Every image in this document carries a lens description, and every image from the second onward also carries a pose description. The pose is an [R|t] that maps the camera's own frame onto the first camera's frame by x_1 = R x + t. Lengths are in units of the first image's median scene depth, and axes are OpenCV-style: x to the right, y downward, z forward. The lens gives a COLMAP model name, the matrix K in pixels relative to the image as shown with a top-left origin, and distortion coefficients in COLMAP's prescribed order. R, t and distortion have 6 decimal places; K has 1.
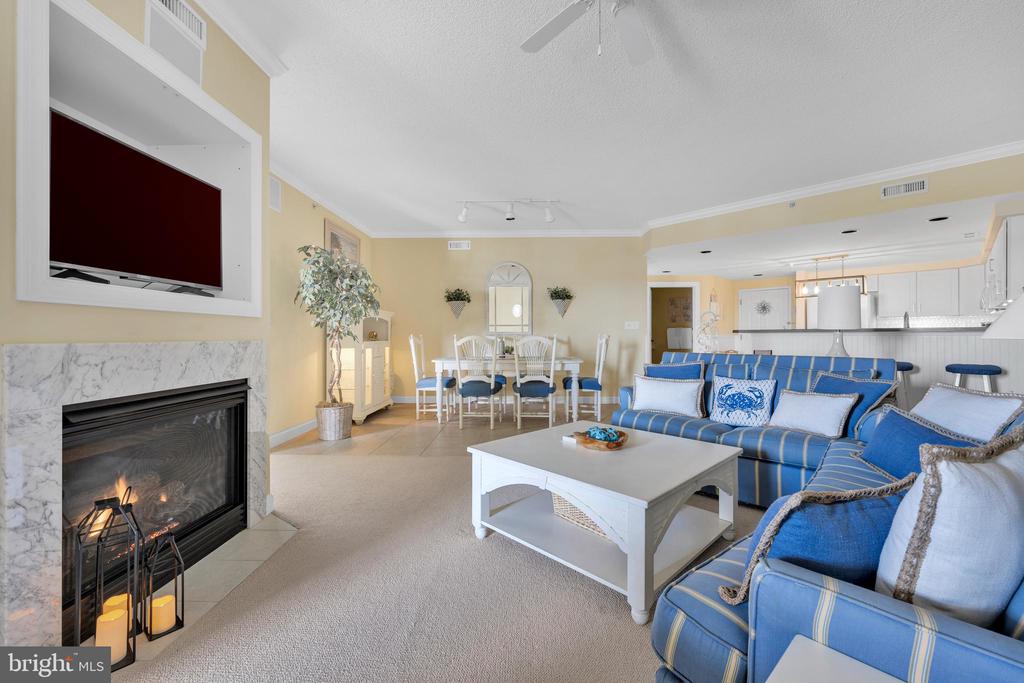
lens RADIAL K [[434.2, 0, 512.0], [0, 434.2, 341.5], [0, 0, 1]] dist [0.000852, 0.000062]
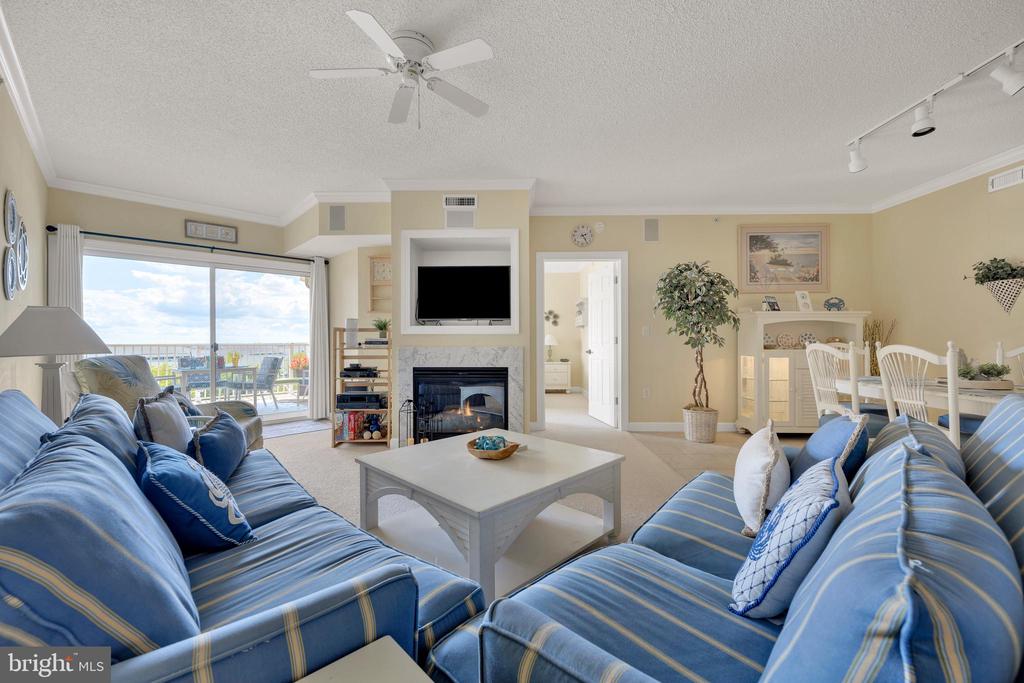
lens RADIAL K [[434.2, 0, 512.0], [0, 434.2, 341.5], [0, 0, 1]] dist [0.000852, 0.000062]
pose [[-0.020378, -0.007238, -0.999766, 0.560557], [-0.010514, 0.999920, -0.007025, -0.005356], [0.999737, 0.010368, -0.020453, 0.492193]]
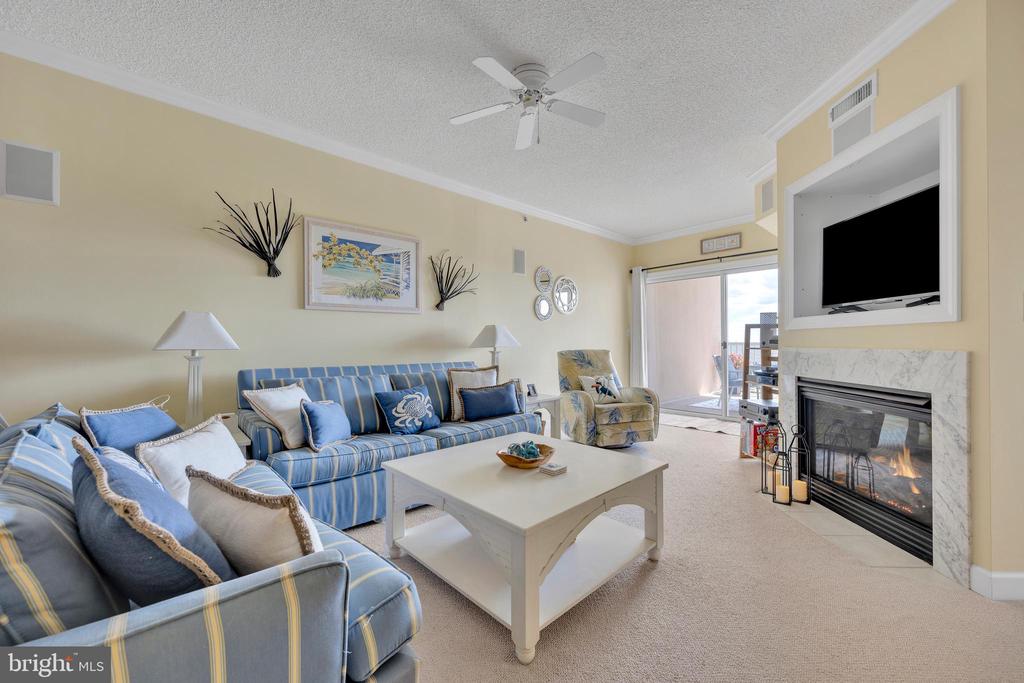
lens RADIAL K [[406.2, 0, 512.0], [0, 406.2, 341.5], [0, 0, 1]] dist [0.000820, 0.000080]
pose [[-0.999848, 0.001348, 0.017393, 0.097109], [0.001485, 0.999968, 0.007899, -0.012133], [-0.017382, 0.007924, -0.999818, 0.850488]]
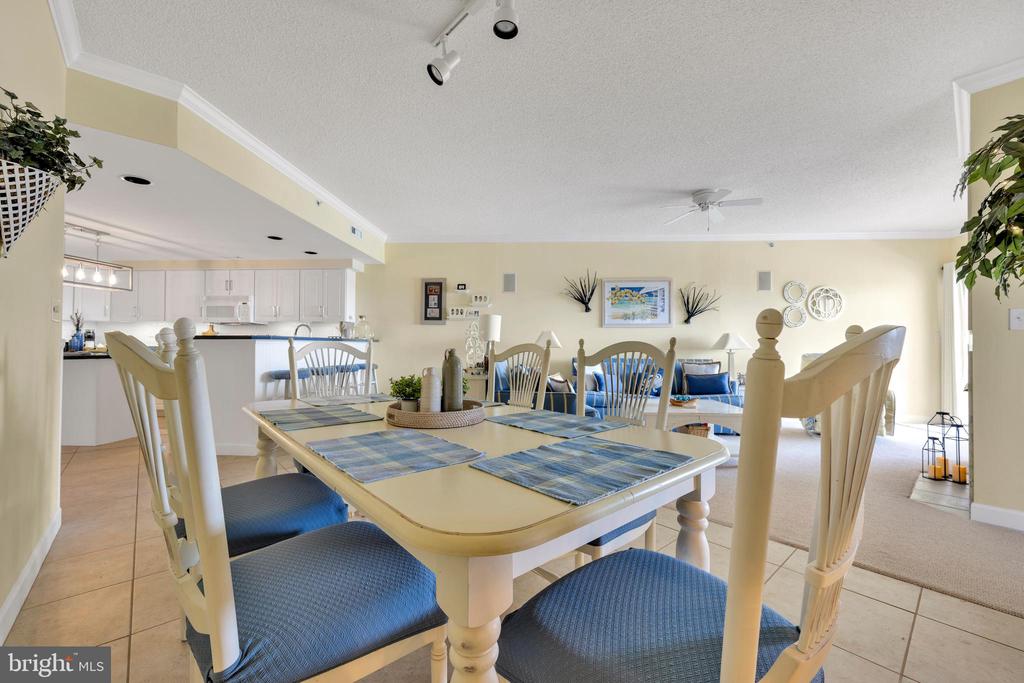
lens RADIAL K [[406.2, 0, 512.0], [0, 406.2, 341.5], [0, 0, 1]] dist [0.000820, 0.000080]
pose [[-0.683340, 0.005001, 0.730084, -0.275579], [0.003737, 0.999987, -0.003352, -0.013709], [-0.730091, 0.000438, -0.683350, 1.253665]]
